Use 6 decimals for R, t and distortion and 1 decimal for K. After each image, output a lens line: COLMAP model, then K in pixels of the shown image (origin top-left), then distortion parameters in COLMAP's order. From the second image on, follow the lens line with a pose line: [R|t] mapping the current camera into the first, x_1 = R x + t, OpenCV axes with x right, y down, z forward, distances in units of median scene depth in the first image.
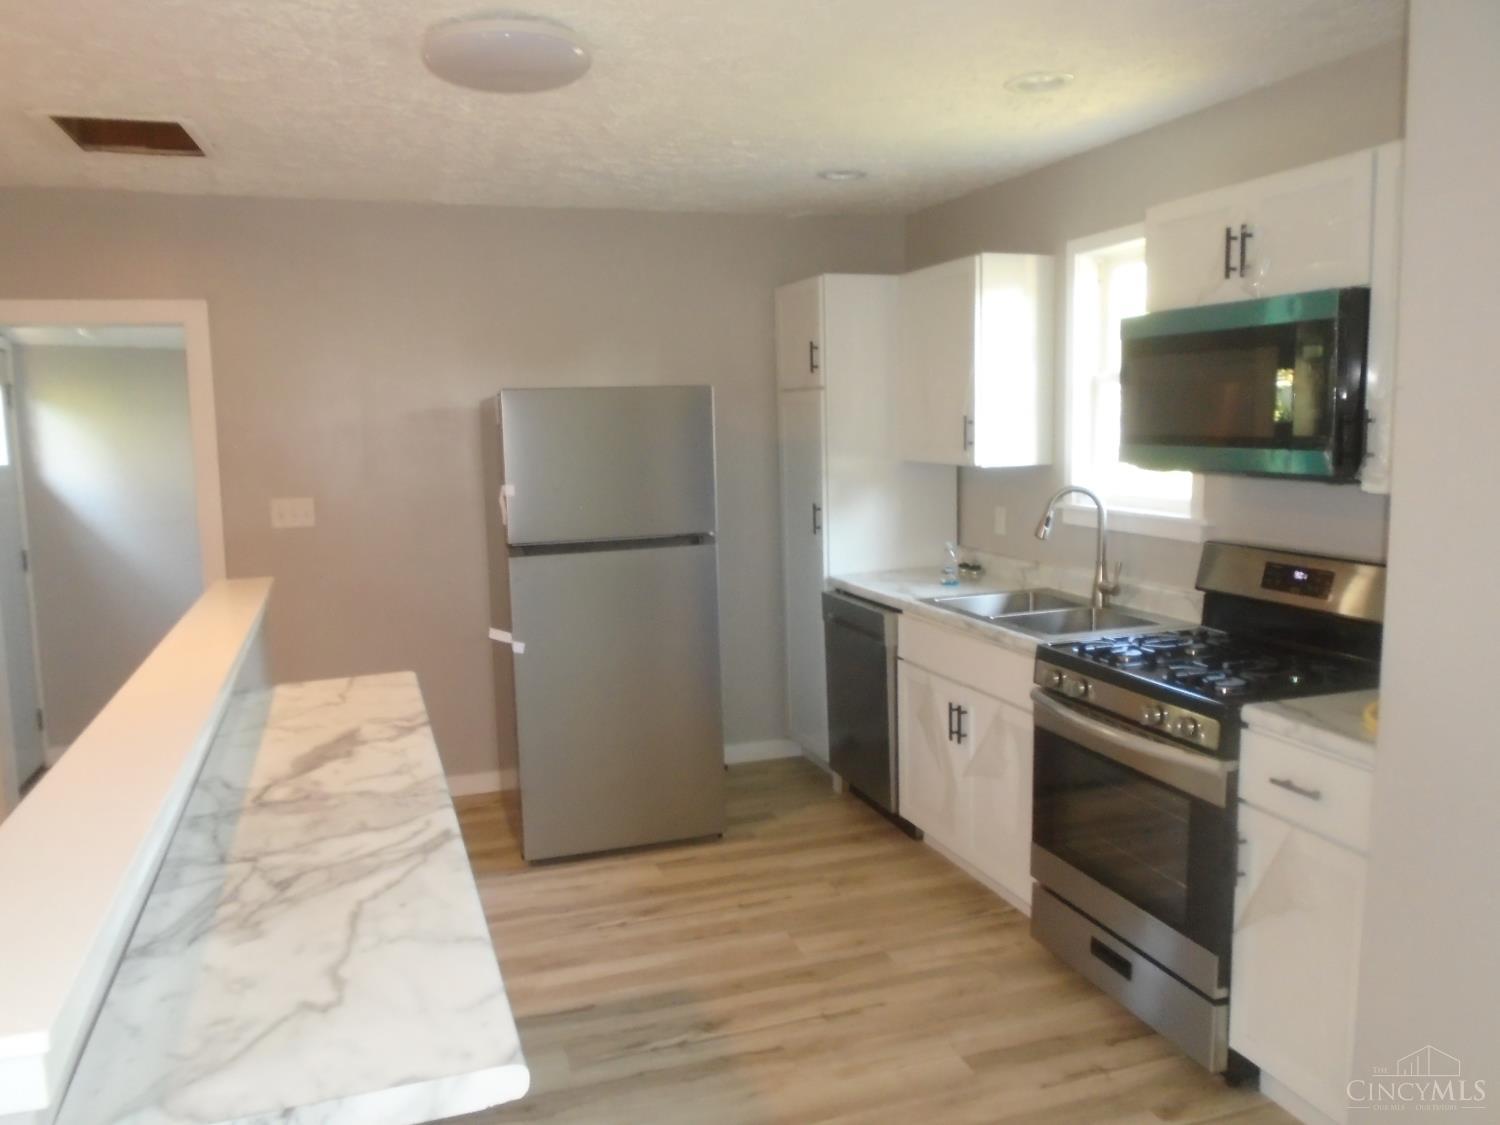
lens RADIAL K [[1135.1, 0, 750.0], [0, 1135.1, 562.5], [0, 0, 1]] dist [-0.022715, 0.007185]
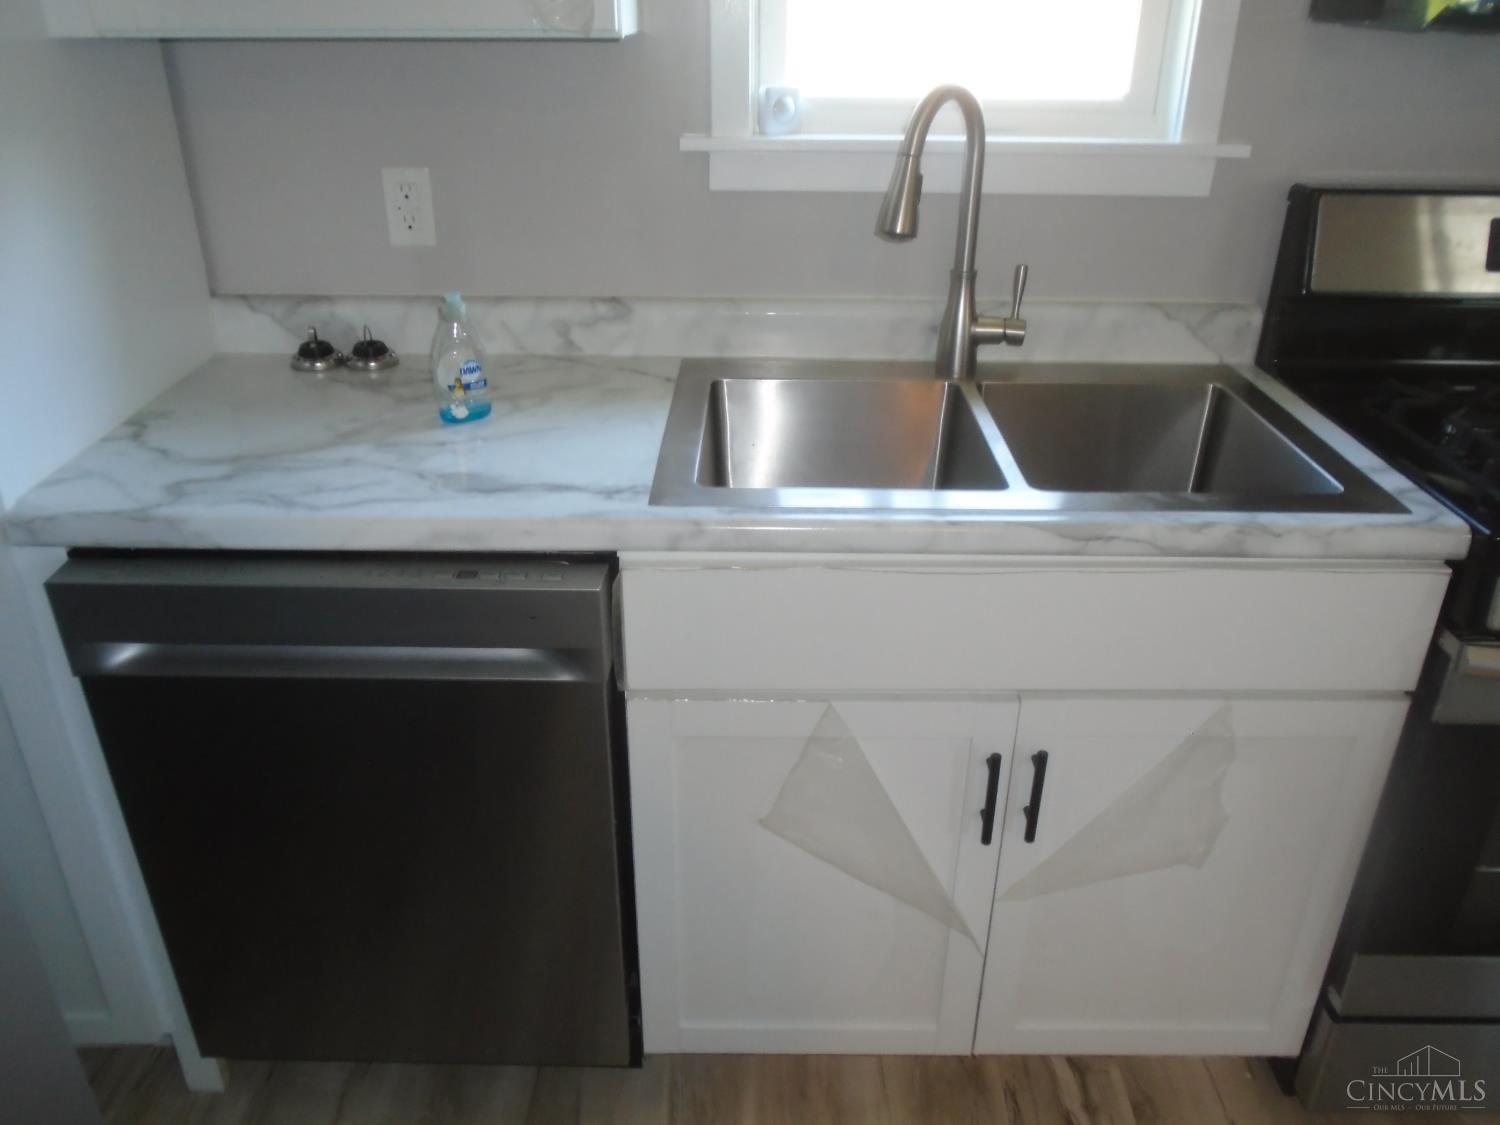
lens RADIAL K [[1297.8, 0, 750.0], [0, 1297.8, 562.5], [0, 0, 1]] dist [-0.175001, 0.326845]
pose [[0.337564, -0.384561, 0.859164, -0.170038], [0.110753, 0.922626, 0.369452, -0.088867], [-0.934764, -0.029559, 0.354037, 0.943464]]
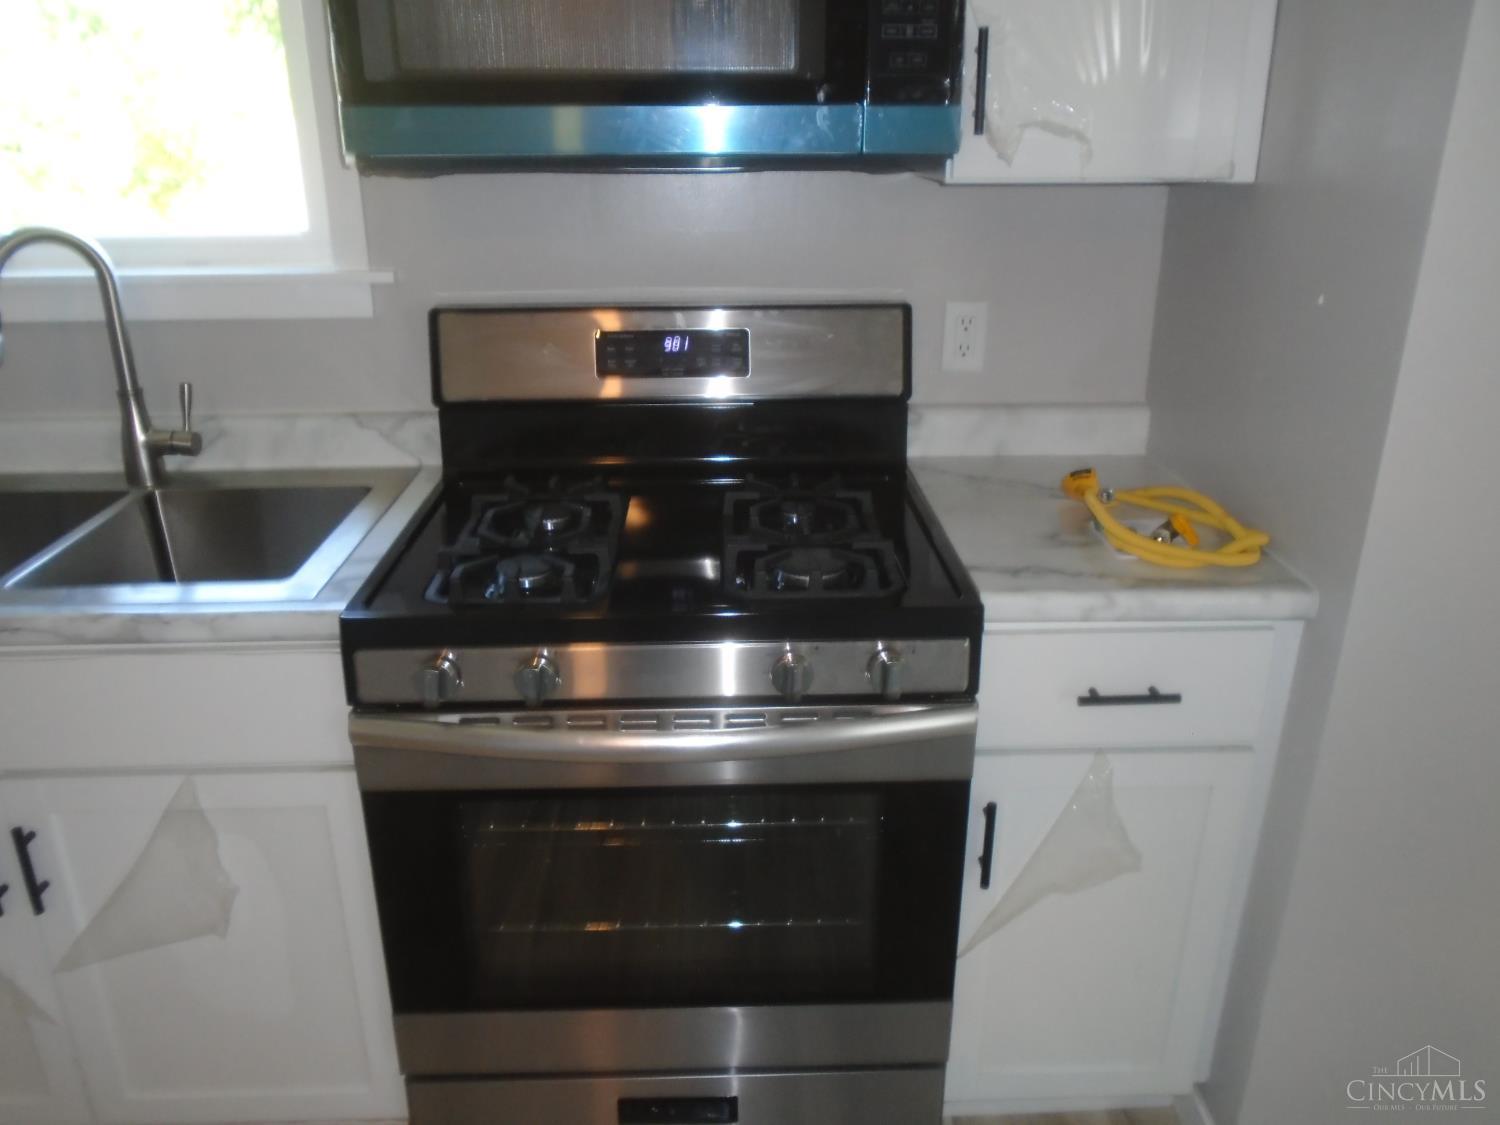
lens RADIAL K [[1135.1, 0, 750.0], [0, 1135.1, 562.5], [0, 0, 1]] dist [-0.022715, 0.007185]
pose [[0.299810, -0.330417, 0.894952, -0.055353], [0.122597, 0.943672, 0.307334, -0.047783], [-0.946089, 0.017577, 0.323430, 0.635629]]
